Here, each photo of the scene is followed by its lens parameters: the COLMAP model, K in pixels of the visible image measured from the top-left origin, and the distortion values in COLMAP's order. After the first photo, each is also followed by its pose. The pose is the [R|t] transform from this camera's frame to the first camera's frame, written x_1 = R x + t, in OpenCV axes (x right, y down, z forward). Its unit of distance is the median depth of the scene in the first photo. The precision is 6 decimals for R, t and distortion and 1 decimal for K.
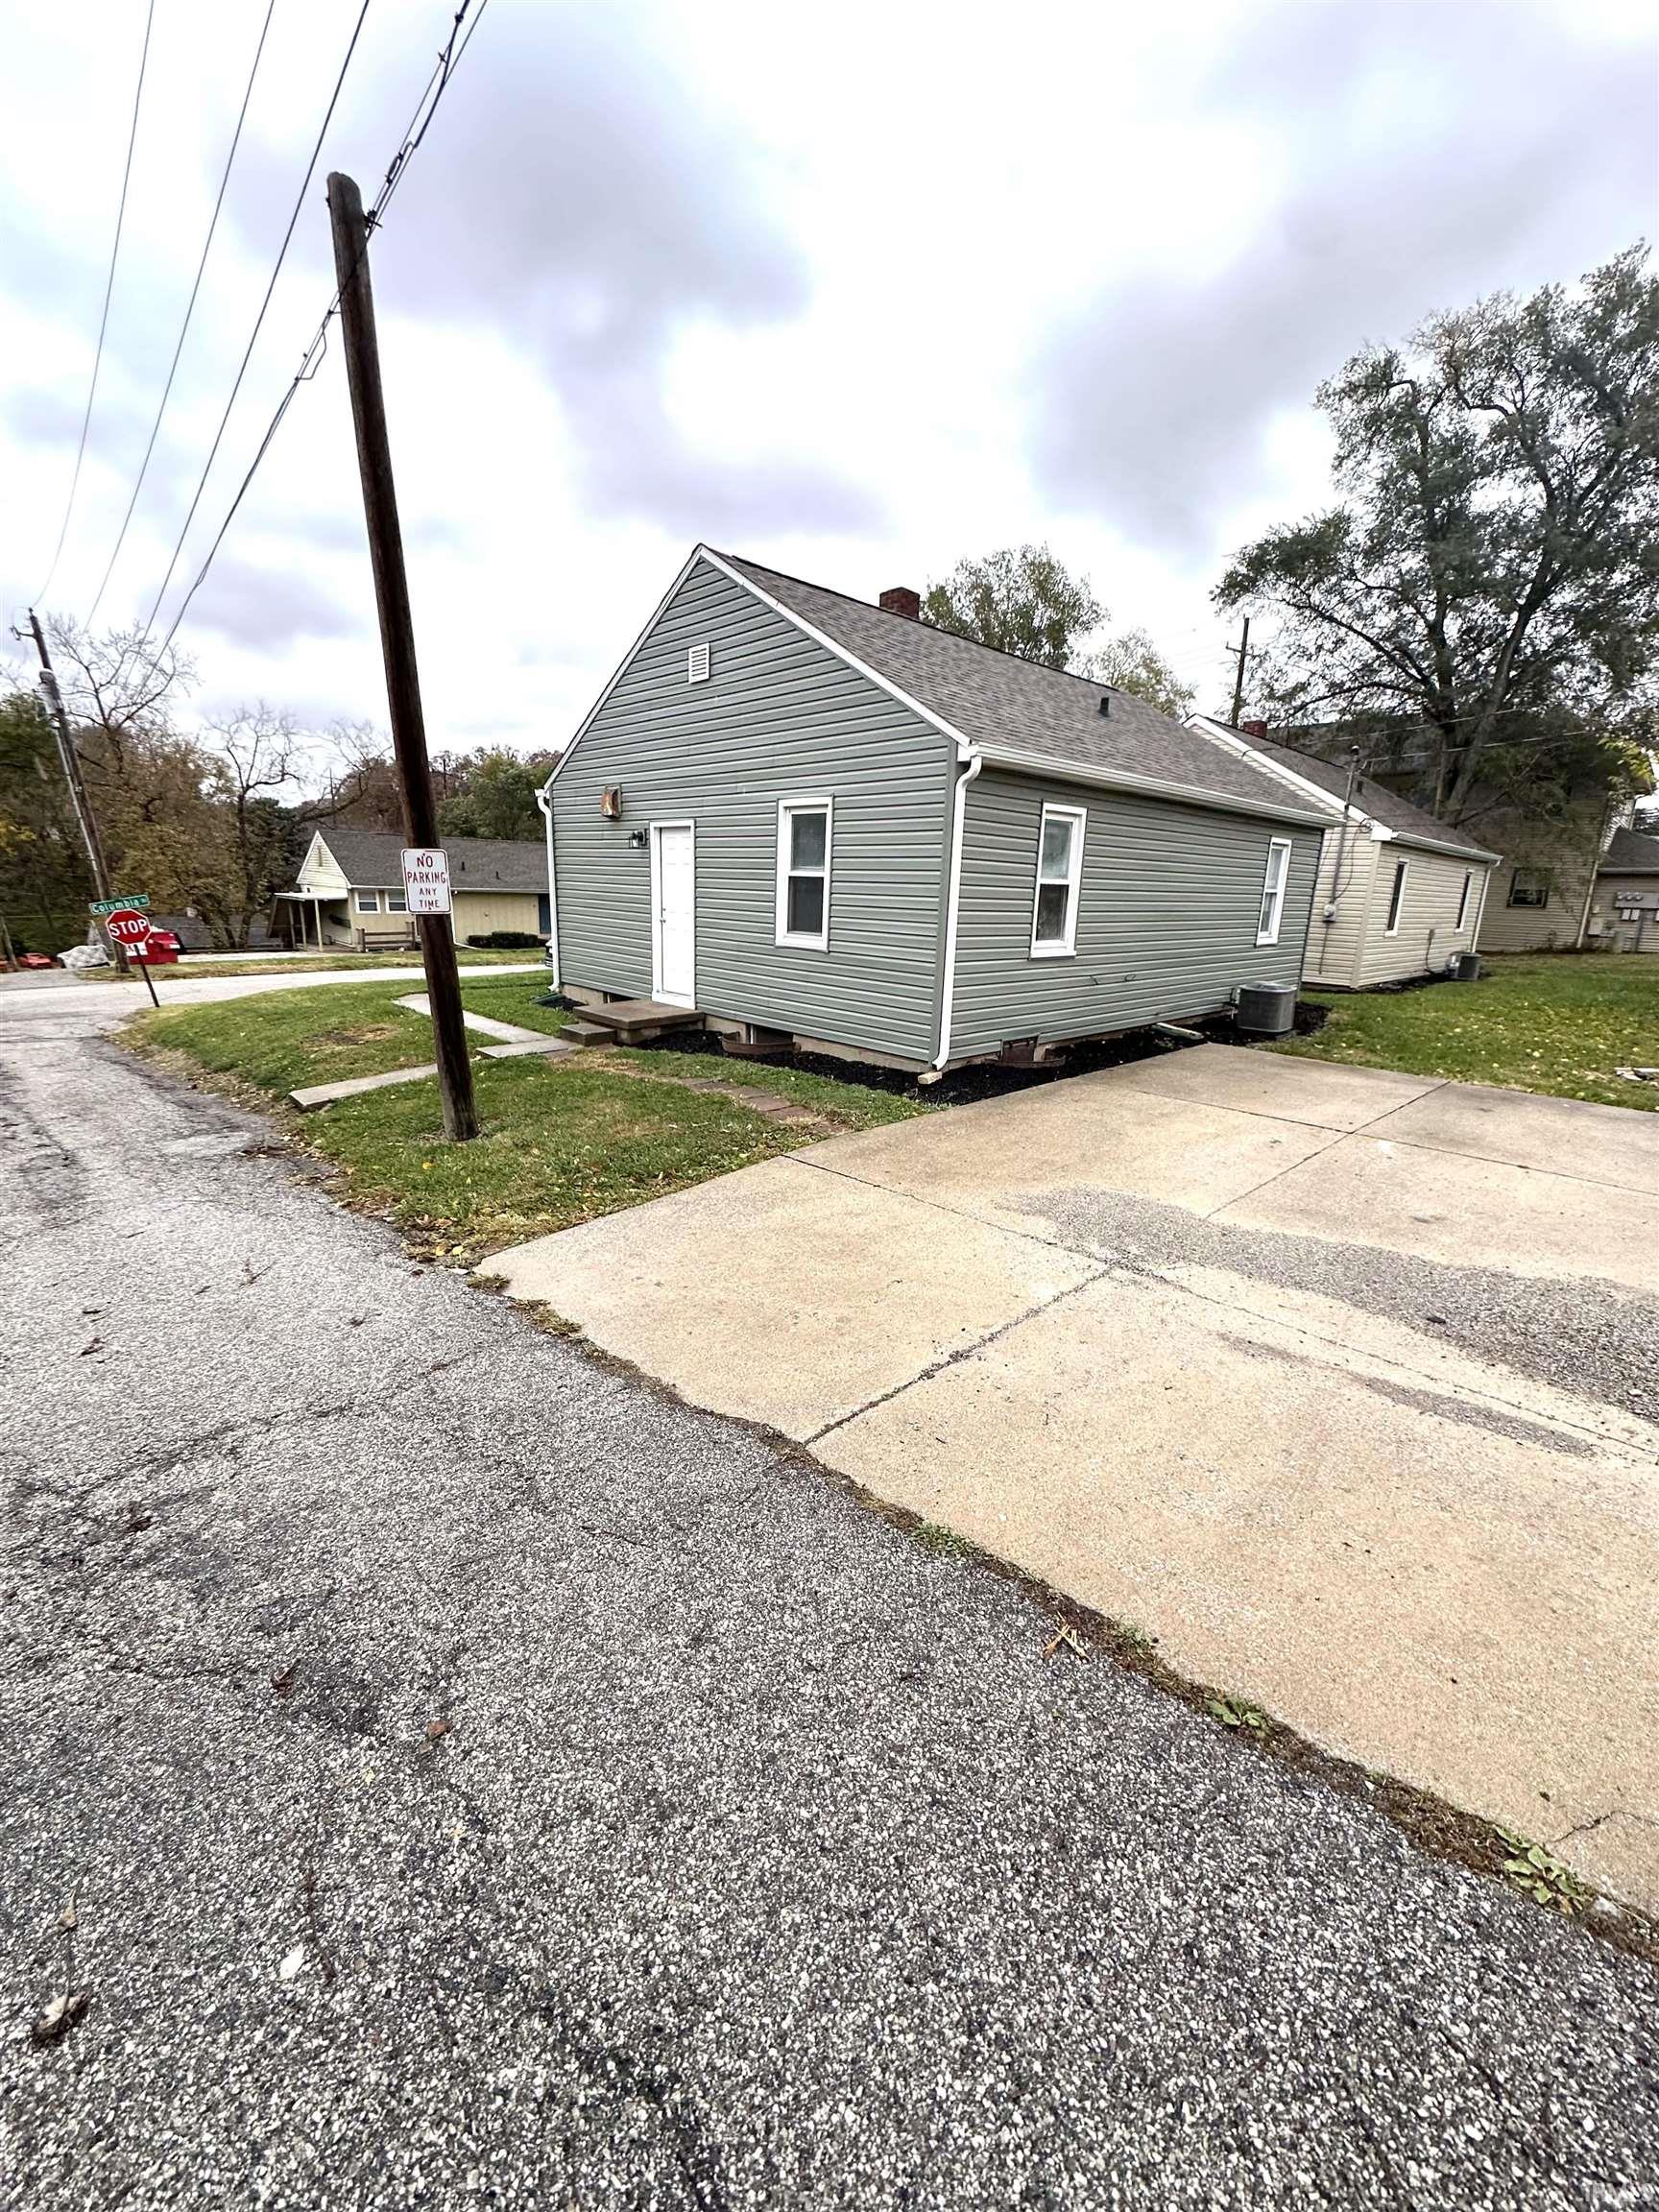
lens RADIAL K [[901.3, 0, 829.5], [0, 901.3, 1106.0], [0, 0, 1]] dist [0.000480, 0.000075]
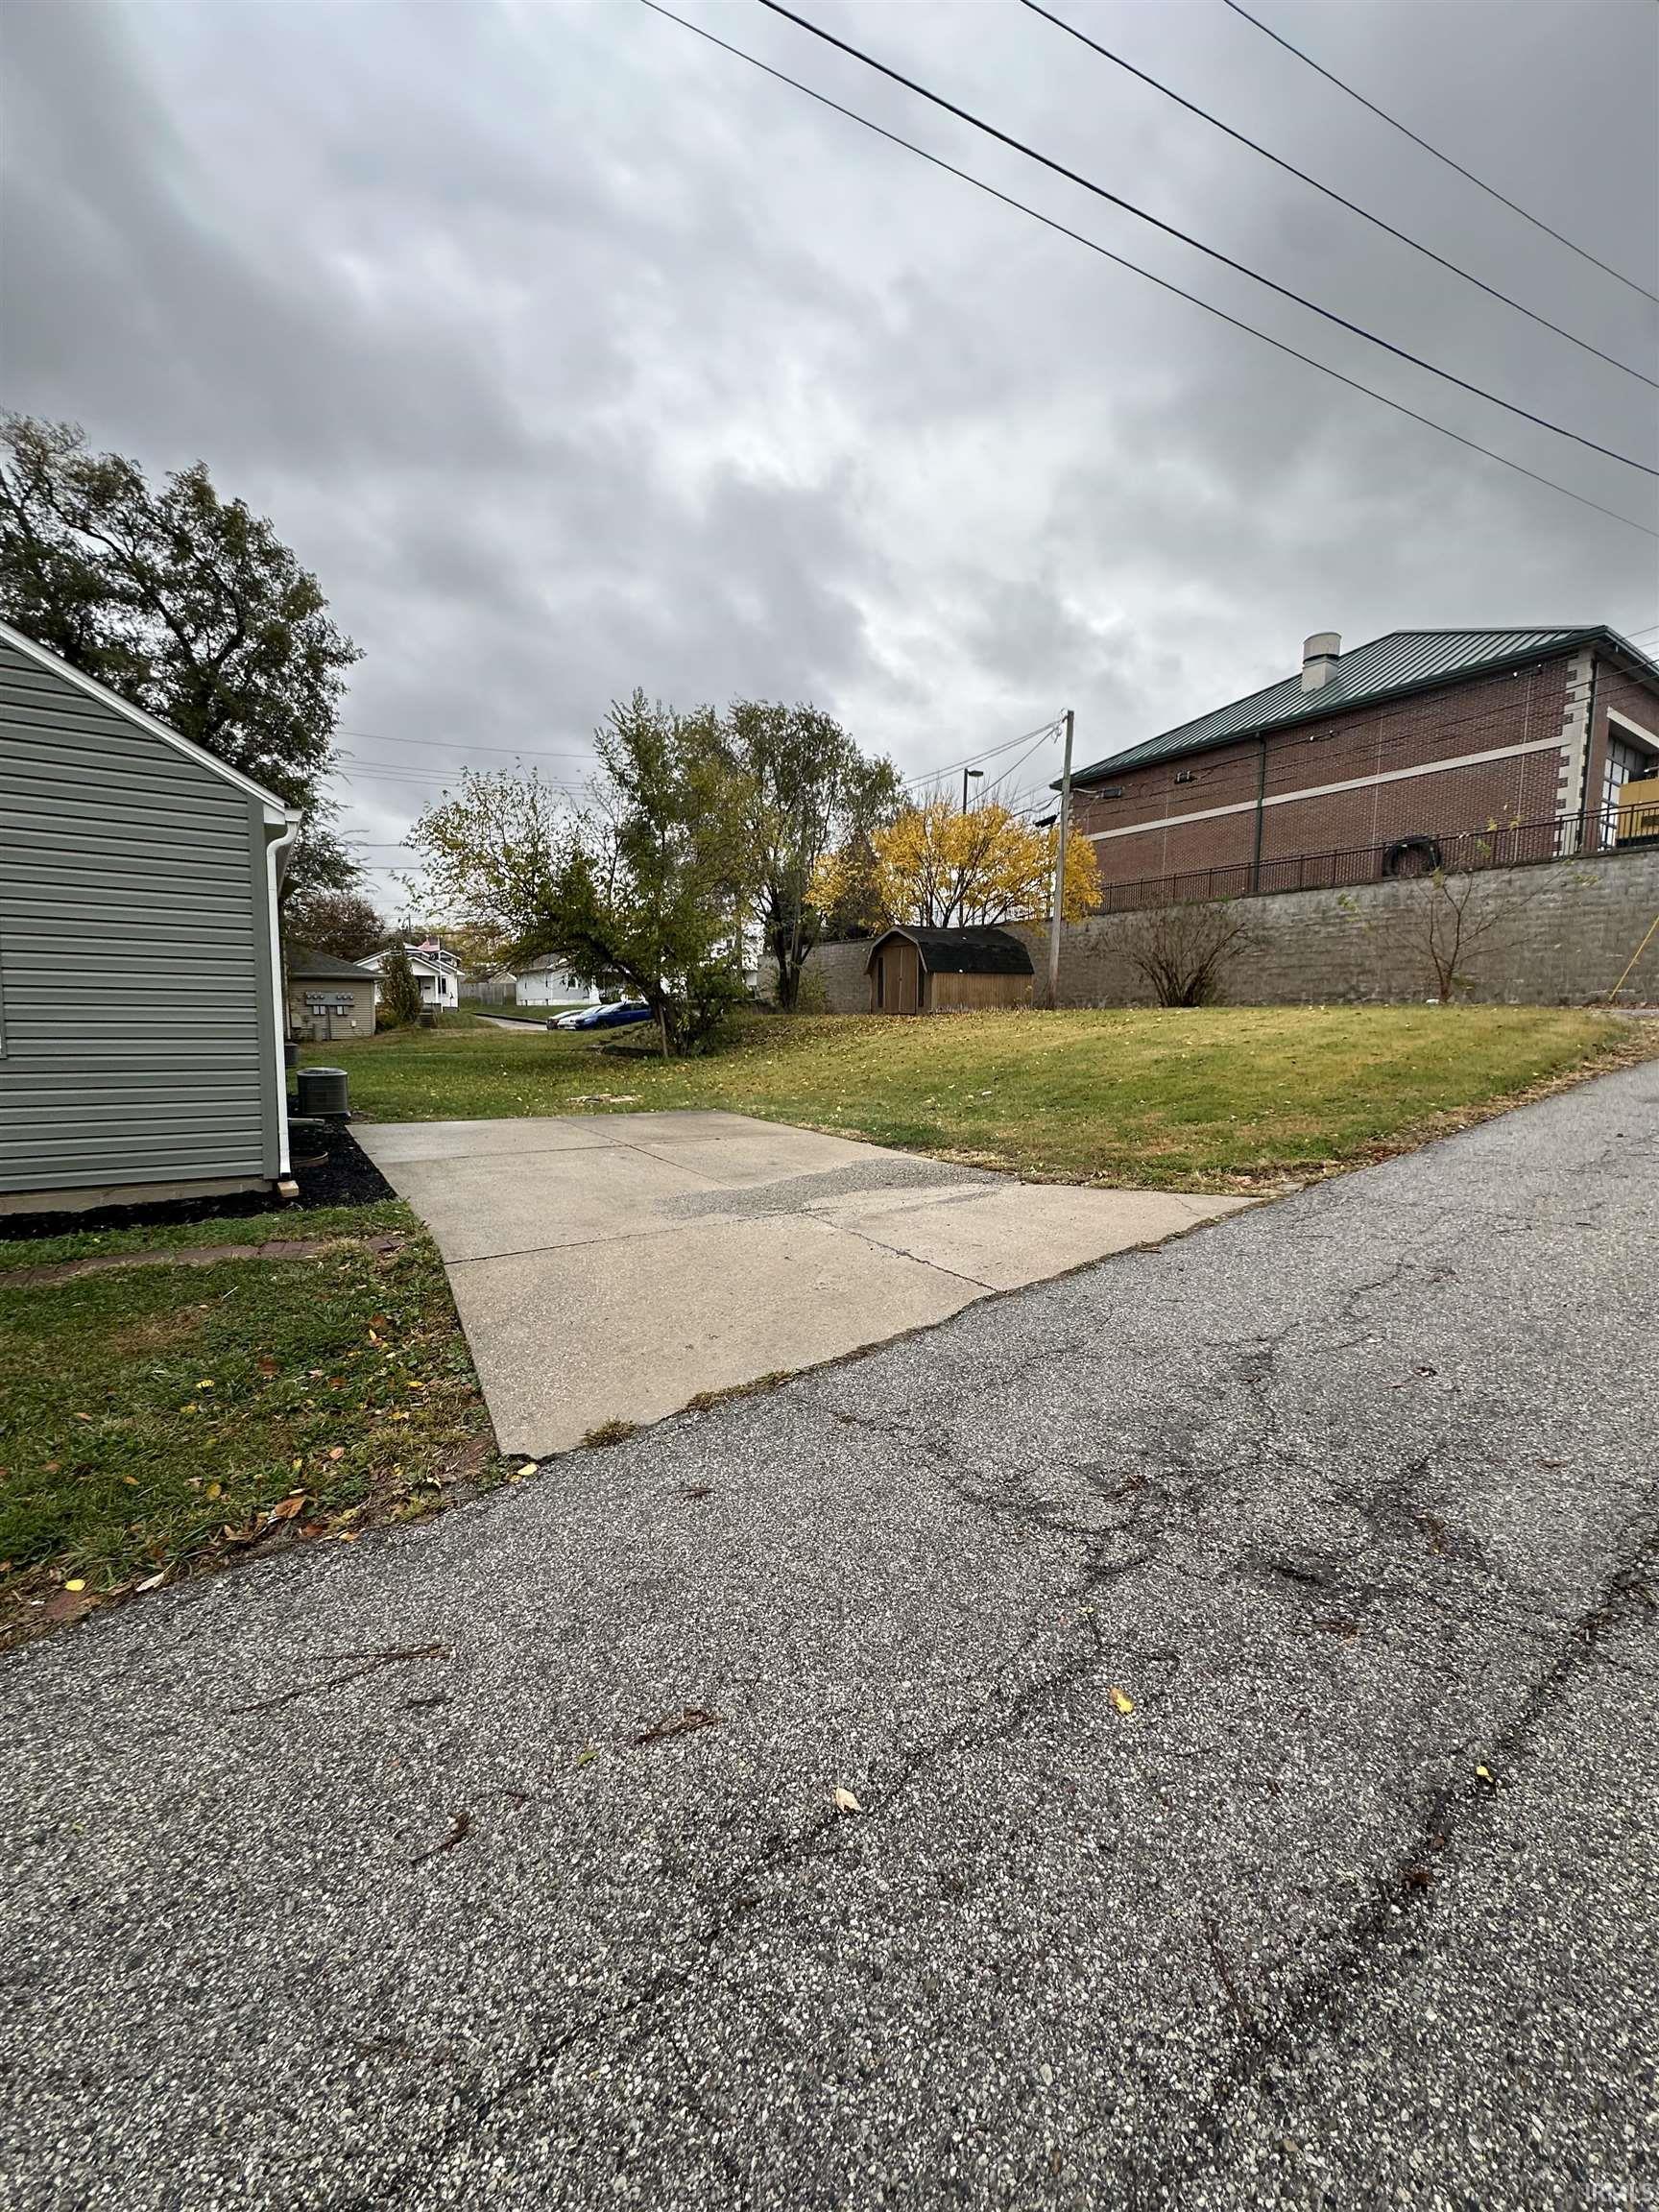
lens RADIAL K [[901.3, 0, 829.5], [0, 901.3, 1106.0], [0, 0, 1]] dist [0.000480, 0.000075]
pose [[0.152817, -0.116259, 0.981392, -1.186560], [0.229056, 0.970181, 0.079263, -0.108723], [-0.961343, 0.212681, 0.174890, 0.676828]]
